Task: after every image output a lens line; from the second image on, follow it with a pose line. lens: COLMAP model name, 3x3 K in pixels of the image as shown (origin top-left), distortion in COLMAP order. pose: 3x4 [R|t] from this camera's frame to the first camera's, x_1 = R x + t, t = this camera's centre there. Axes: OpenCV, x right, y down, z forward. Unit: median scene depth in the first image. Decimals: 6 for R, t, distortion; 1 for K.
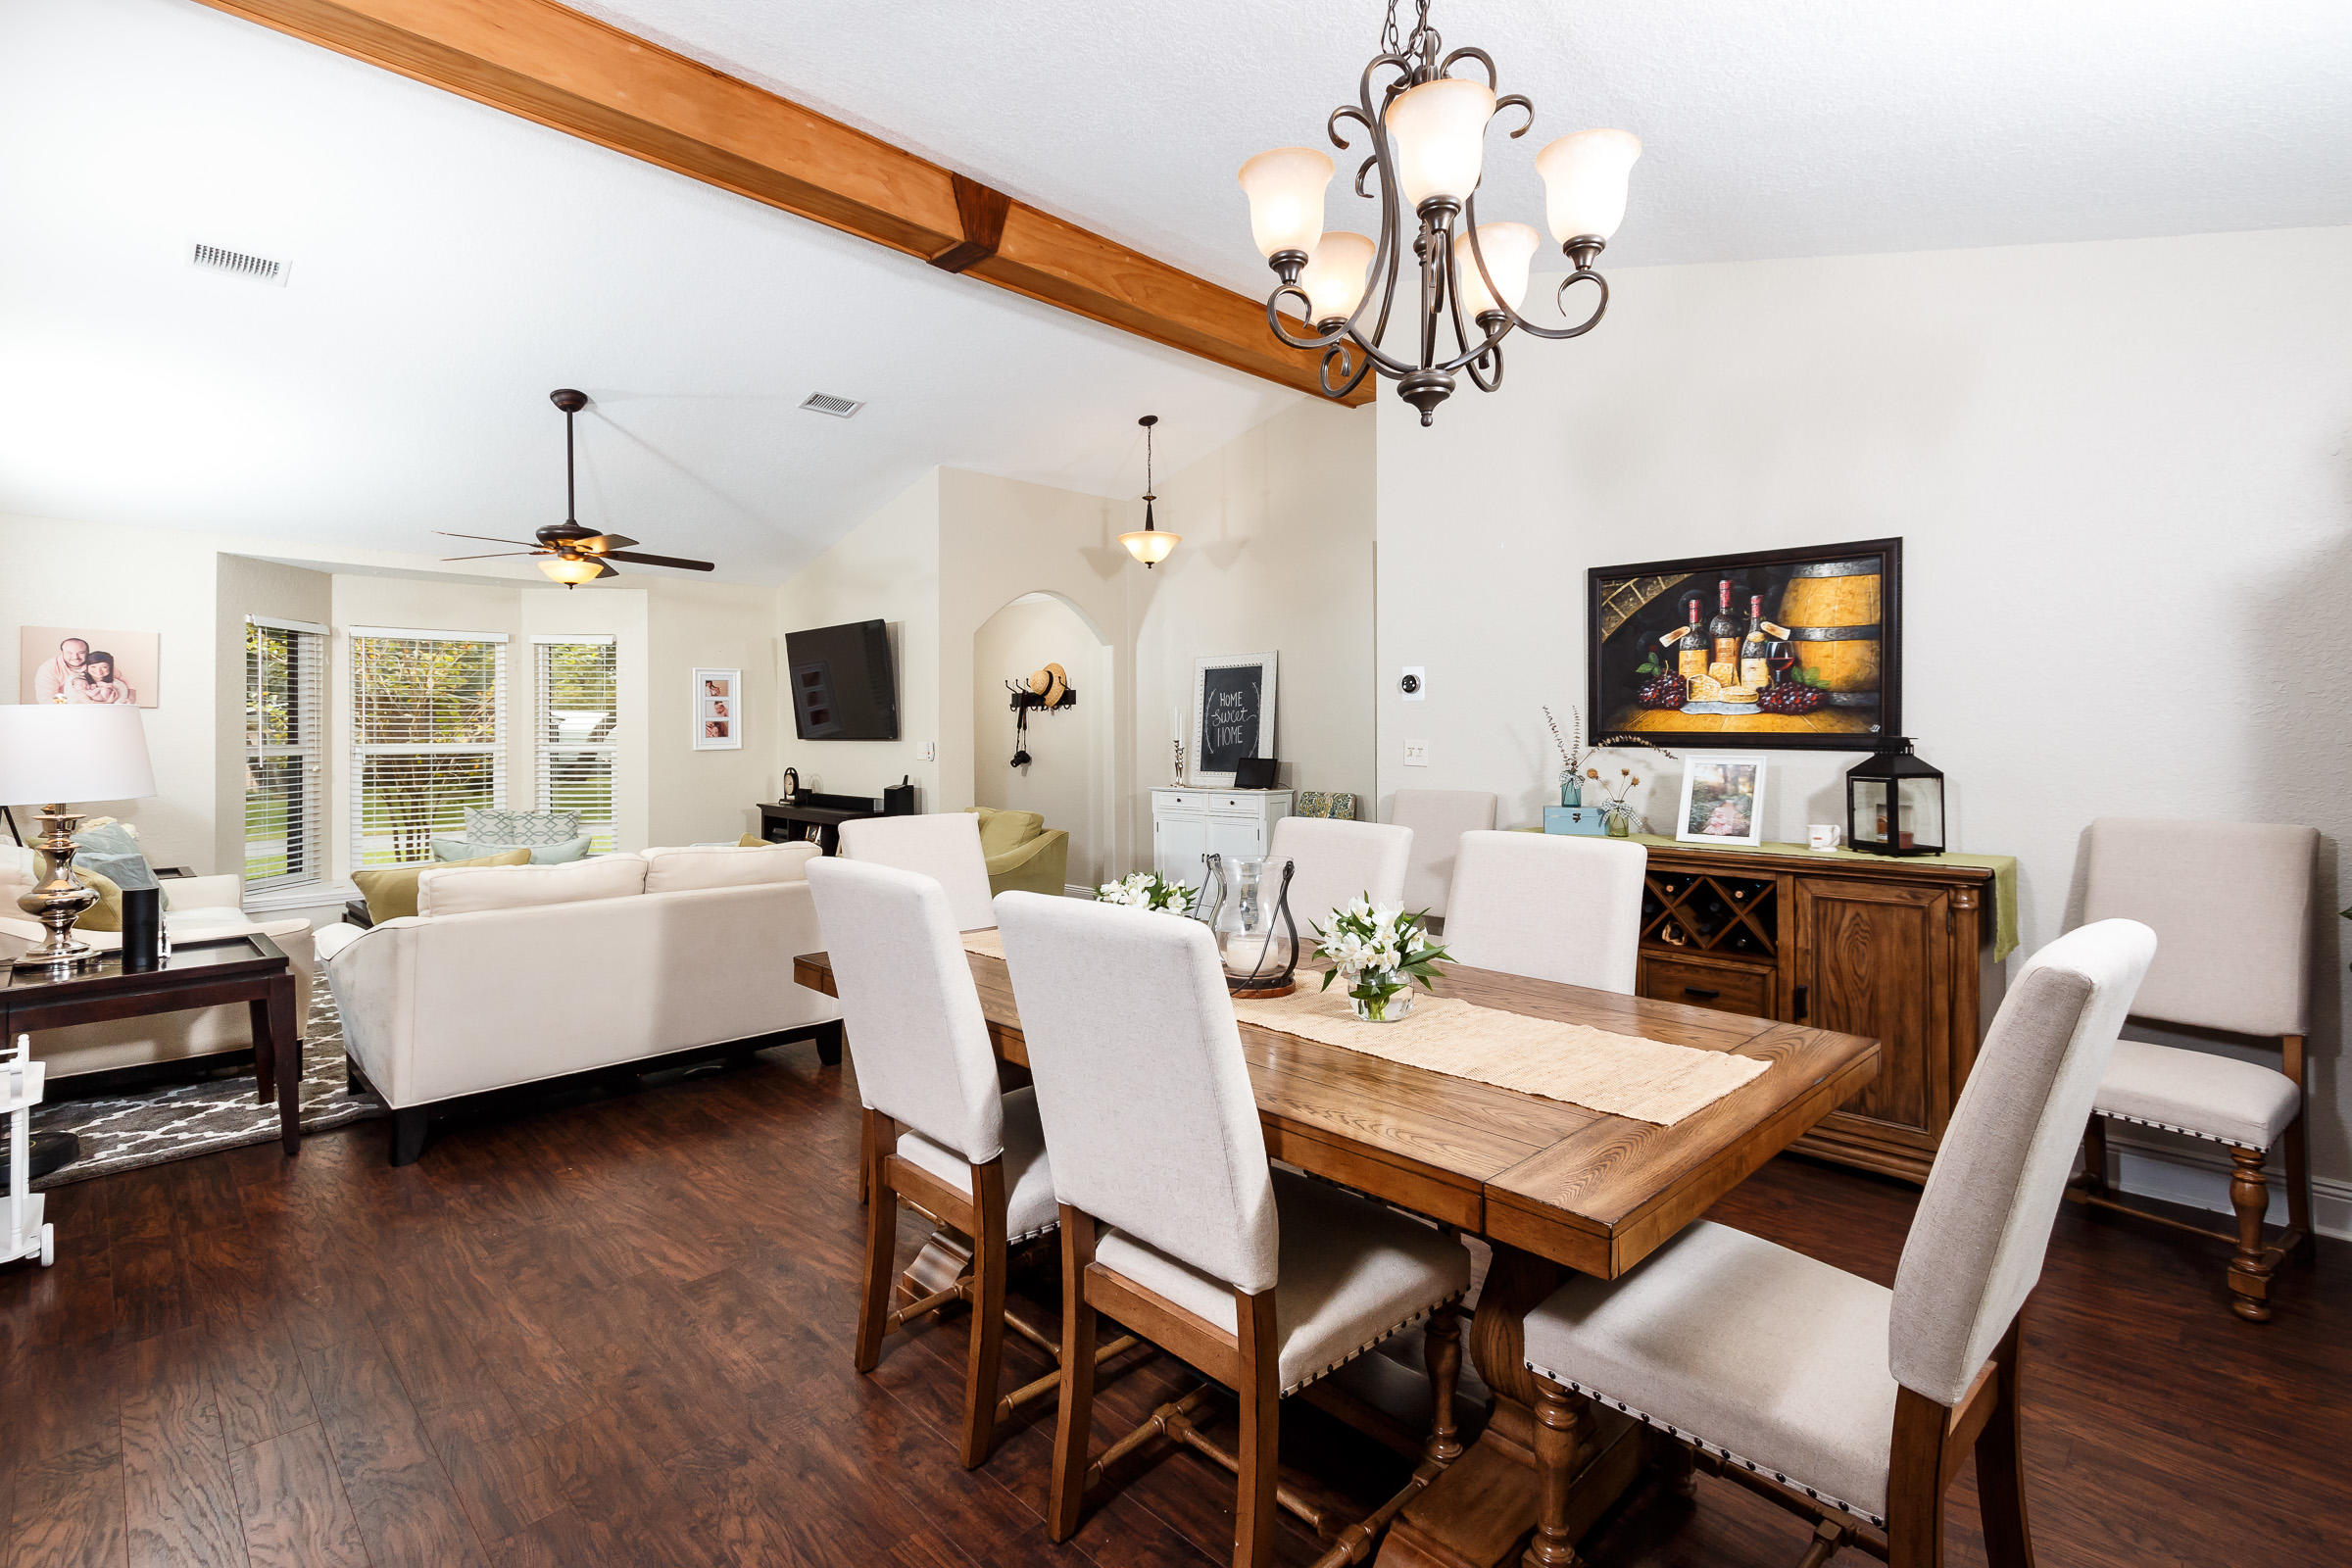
lens RADIAL K [[1075.6, 0, 1165.4], [0, 1075.6, 735.1], [0, 0, 1]] dist [0.002621, -0.000045]
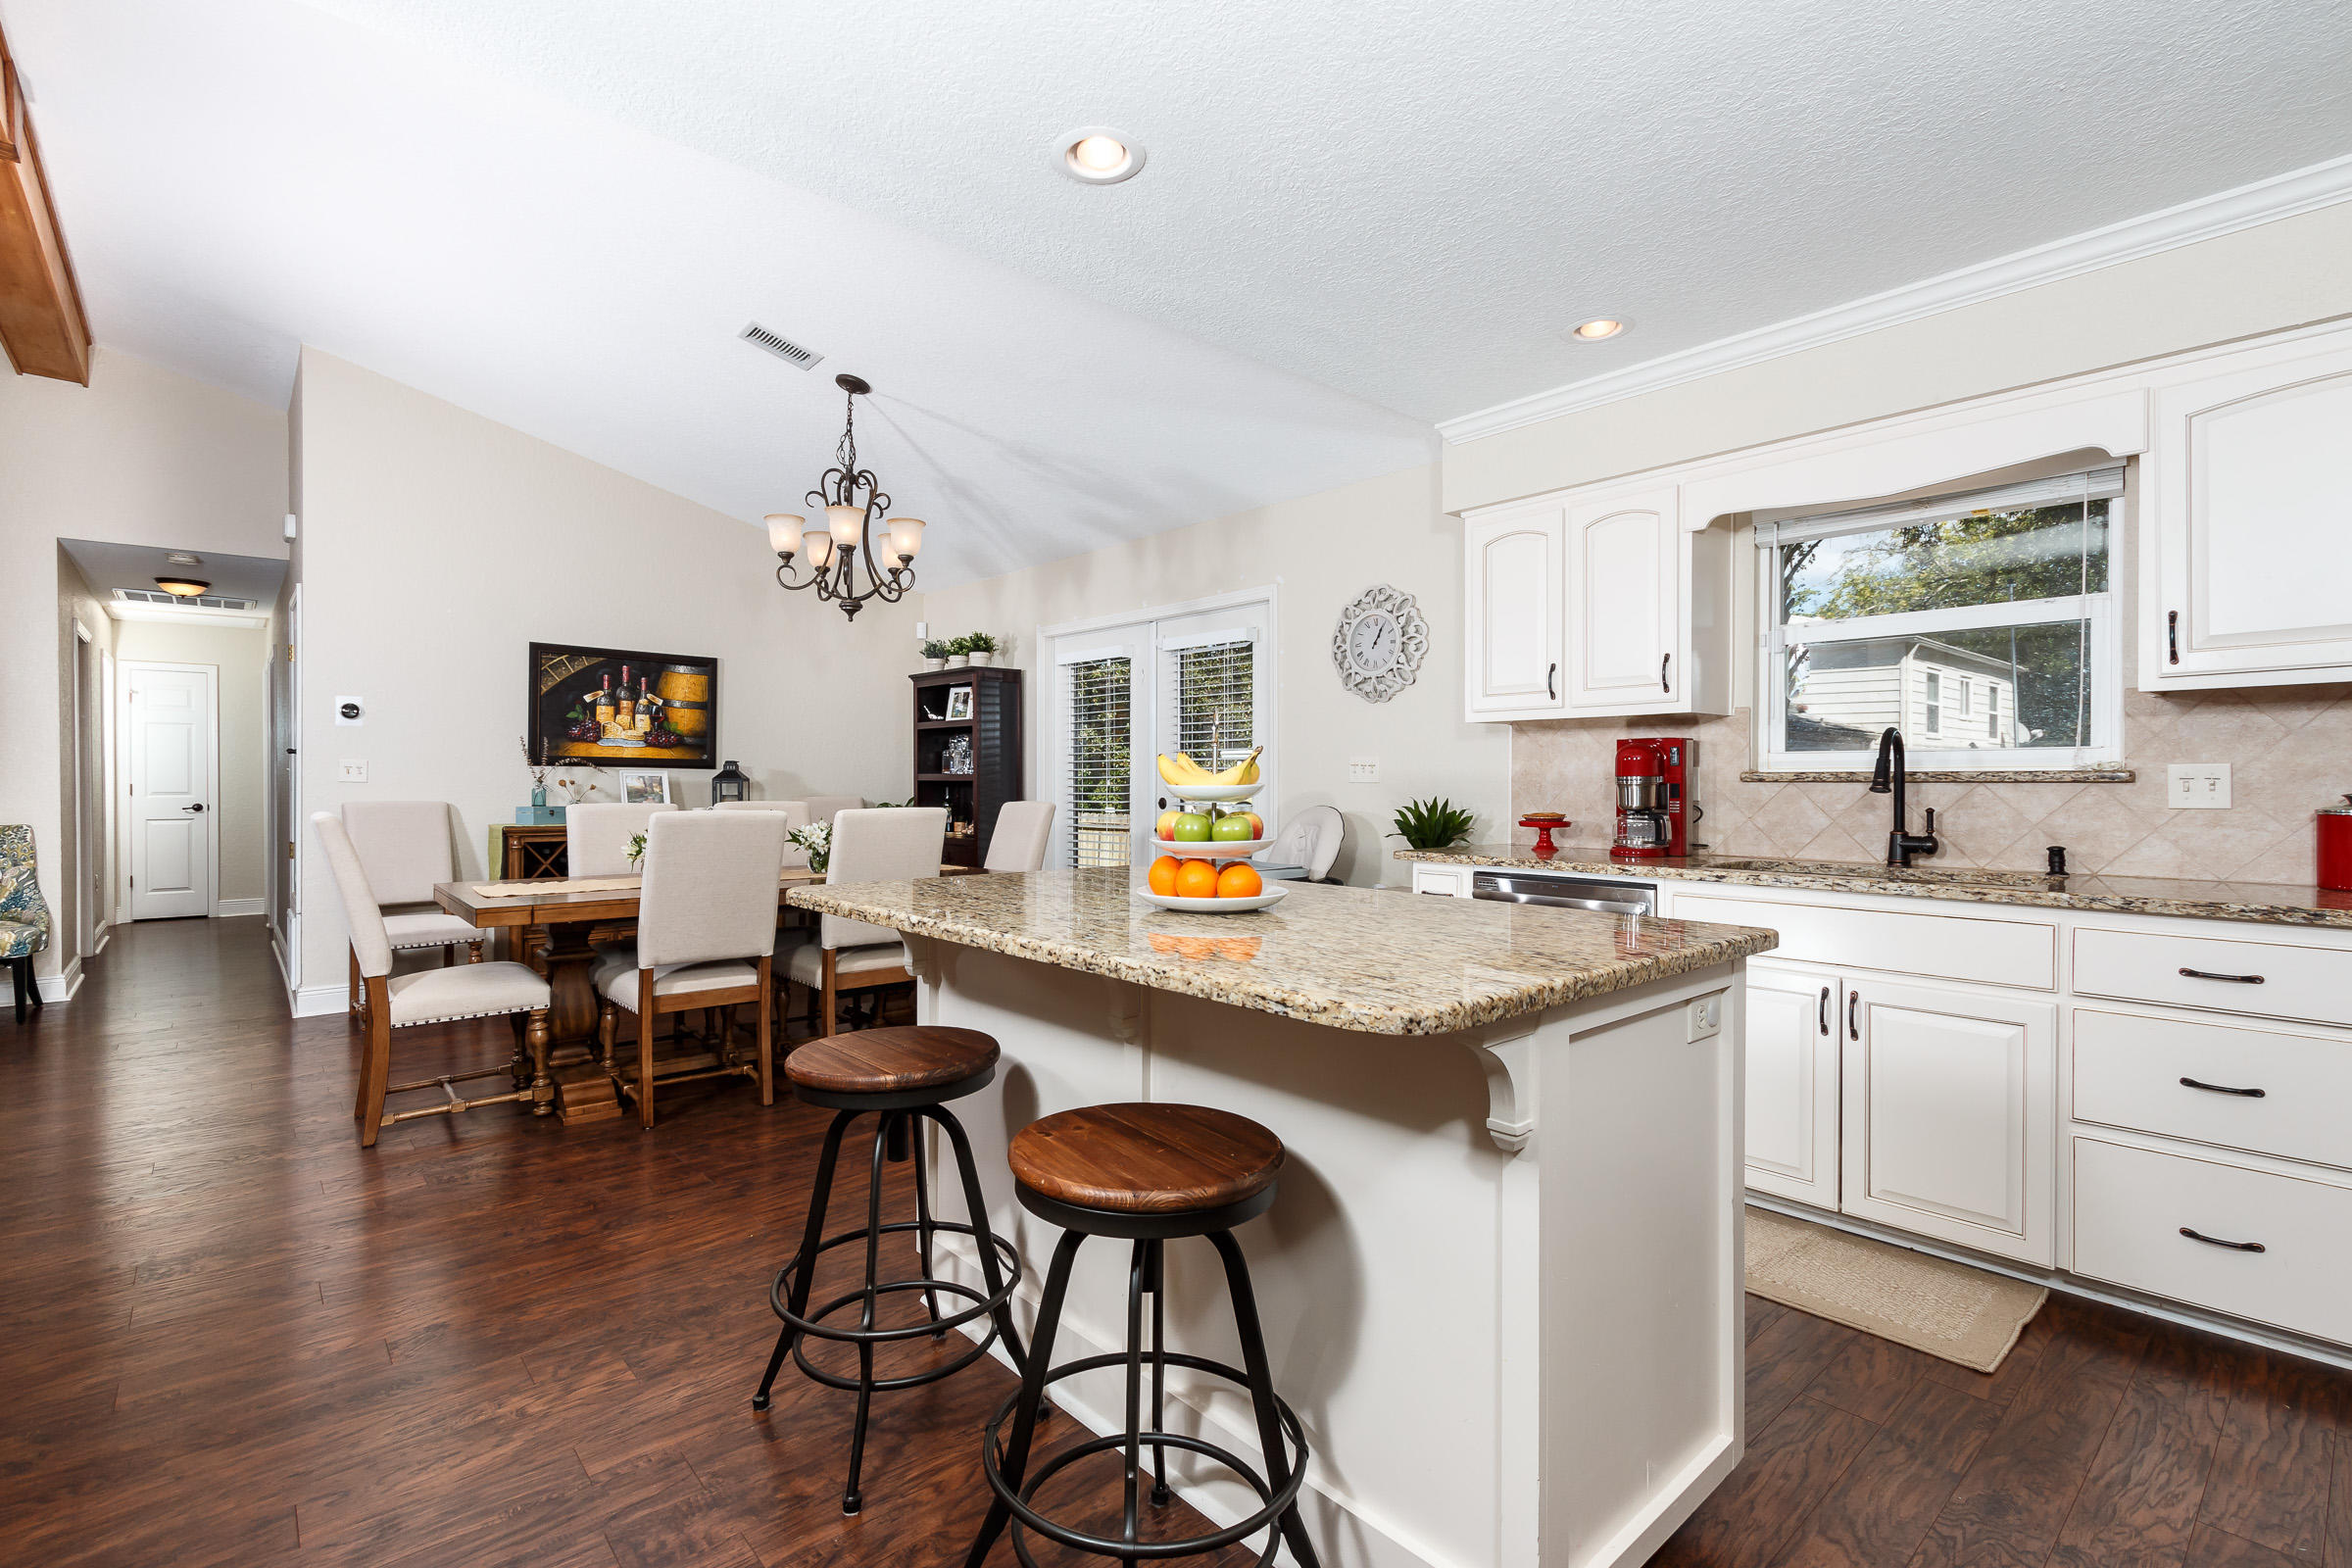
lens RADIAL K [[1084.0, 0, 1176.0], [0, 1084.0, 784.0], [0, 0, 1]] dist [0.010873, 0.000100]
pose [[0.049429, 0.003933, 0.998770, -1.115482], [0.006117, 0.999972, -0.004241, 0.050782], [-0.998759, 0.006319, 0.049404, 0.073862]]
